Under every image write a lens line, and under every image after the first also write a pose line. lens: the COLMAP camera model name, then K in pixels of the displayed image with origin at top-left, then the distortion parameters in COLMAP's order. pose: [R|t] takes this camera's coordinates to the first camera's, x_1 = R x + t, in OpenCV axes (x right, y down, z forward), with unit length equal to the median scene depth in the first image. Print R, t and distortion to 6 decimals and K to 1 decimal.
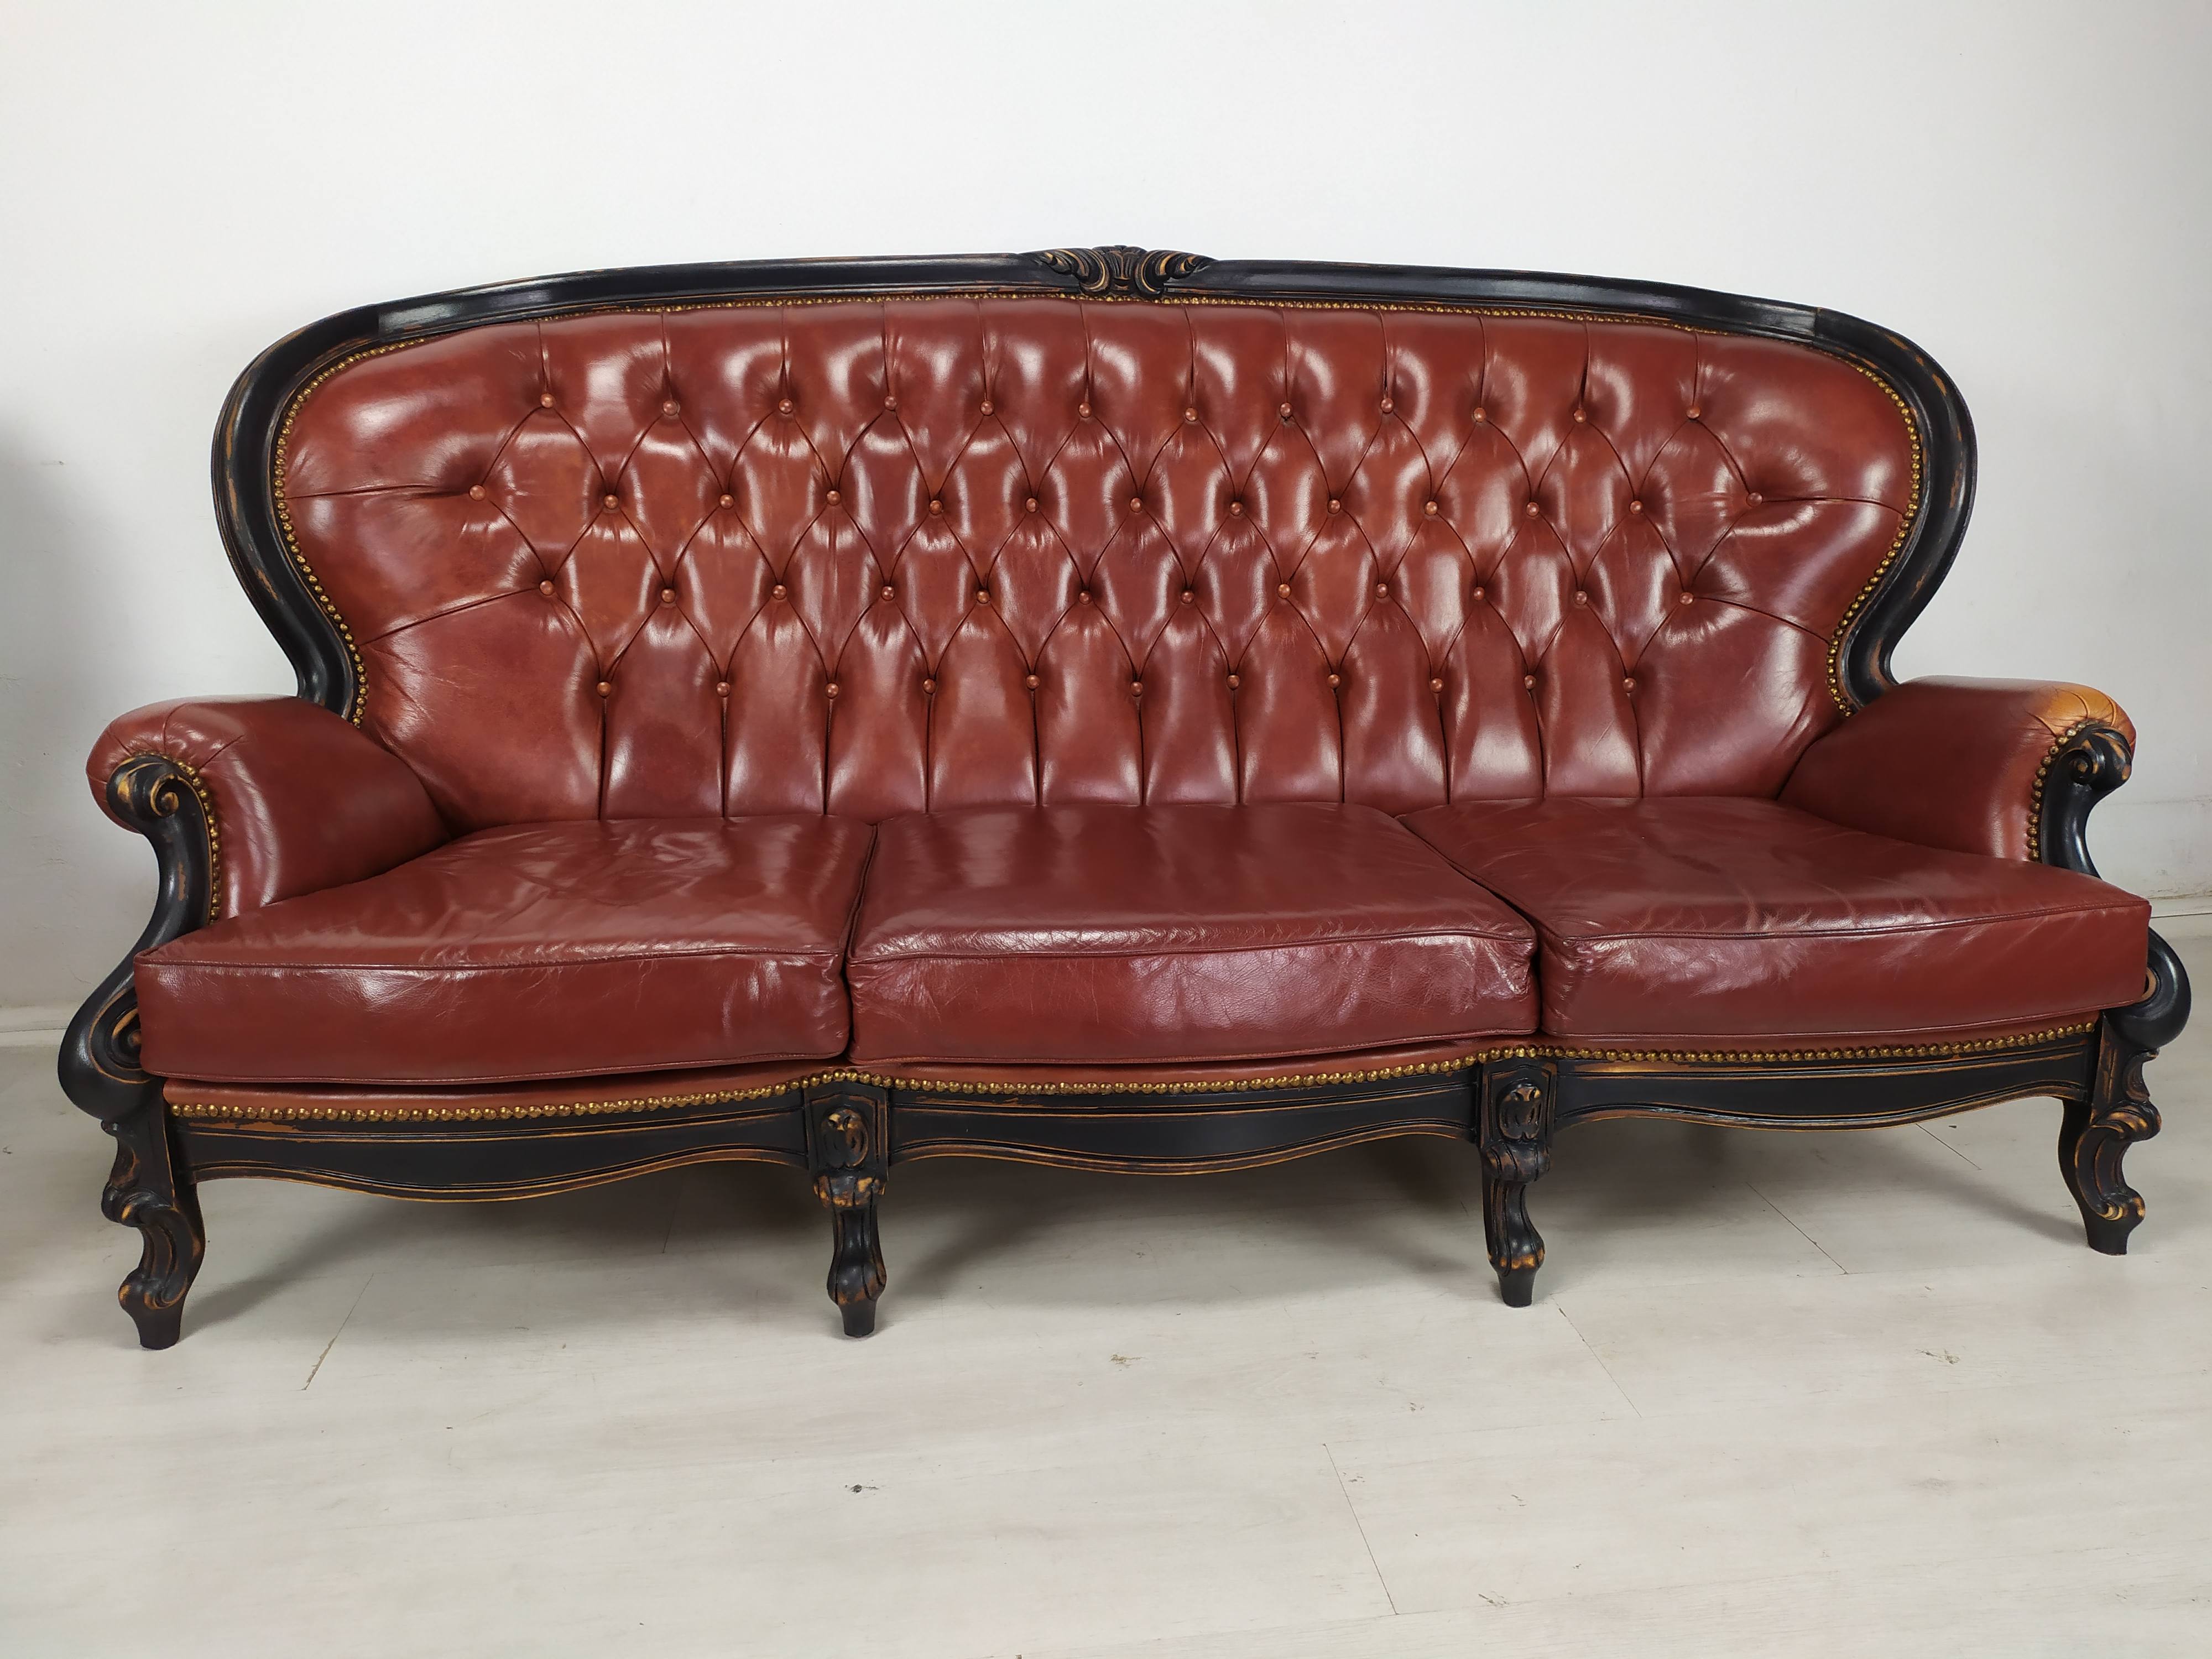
lens RADIAL K [[1684.9, 0, 1131.4], [0, 1684.9, 825.4], [0, 0, 1]] dist [0.051444, -0.055520]
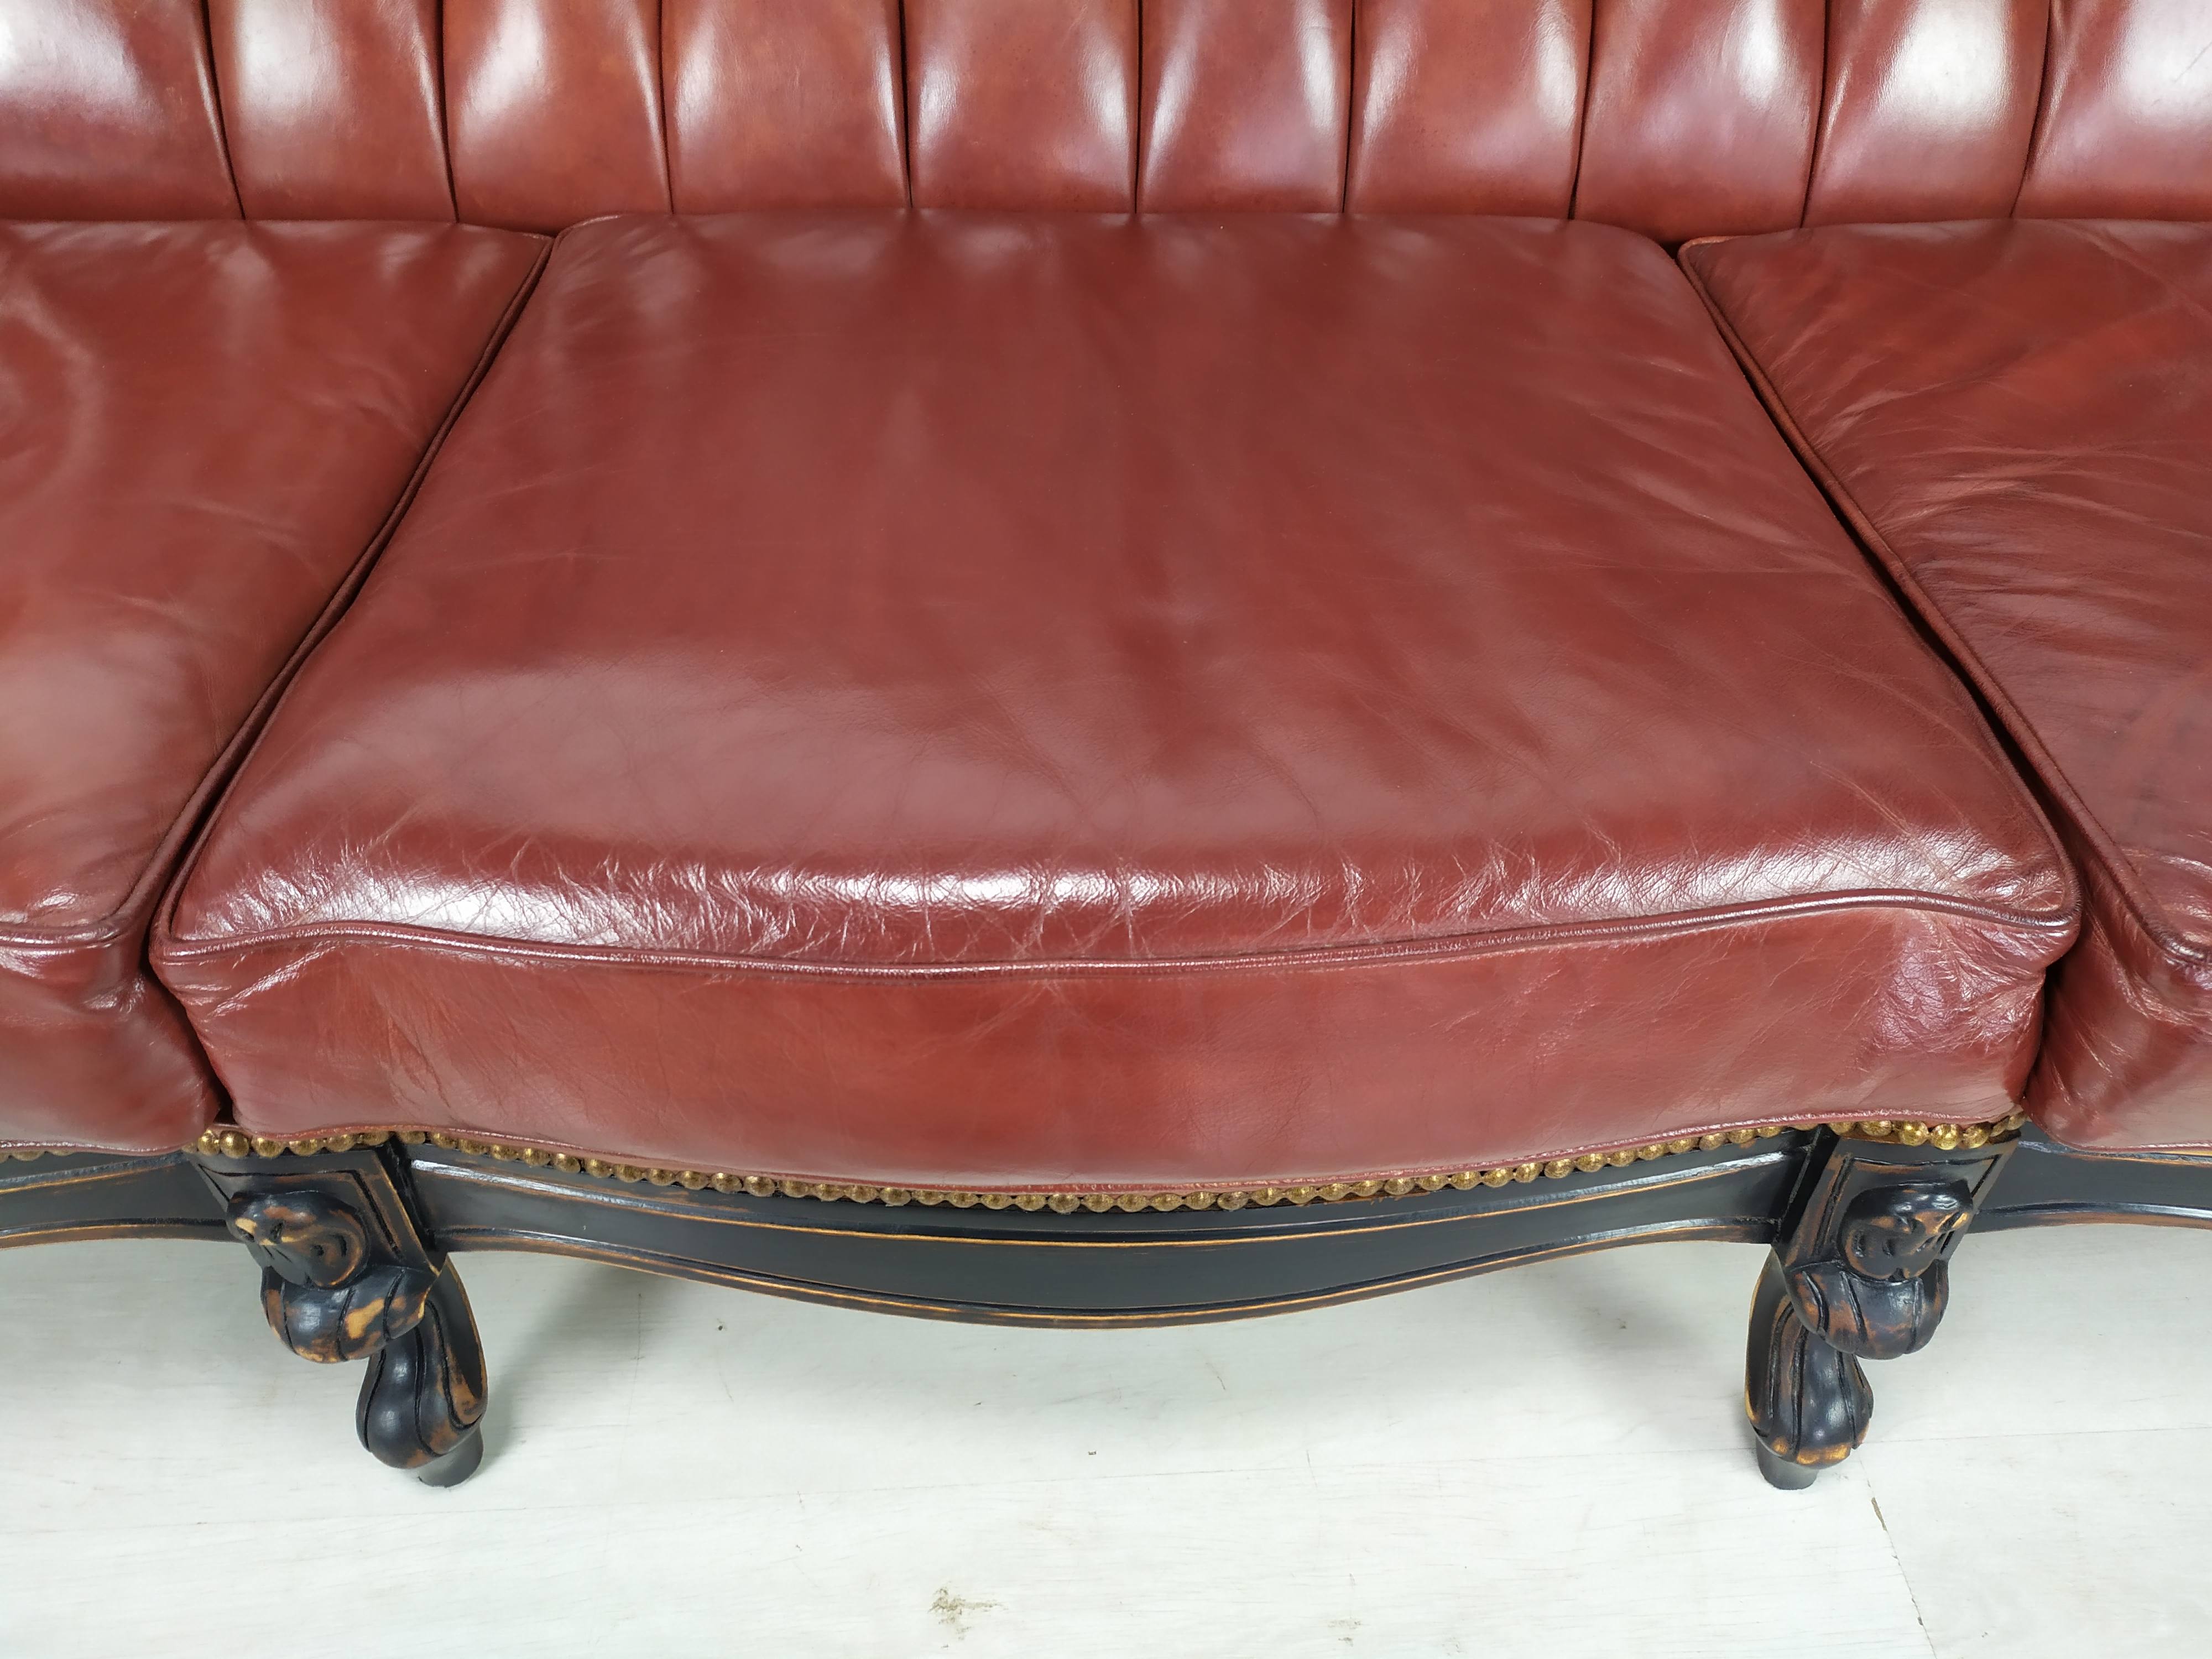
lens RADIAL K [[1716.4, 0, 1133.3], [0, 1716.4, 833.2], [0, 0, 1]] dist [0.015464, -0.003730]
pose [[0.996458, 0.064072, -0.054461, 0.042926], [-0.028613, 0.867344, 0.496886, -0.093274], [0.079073, -0.493568, 0.866105, 0.500757]]
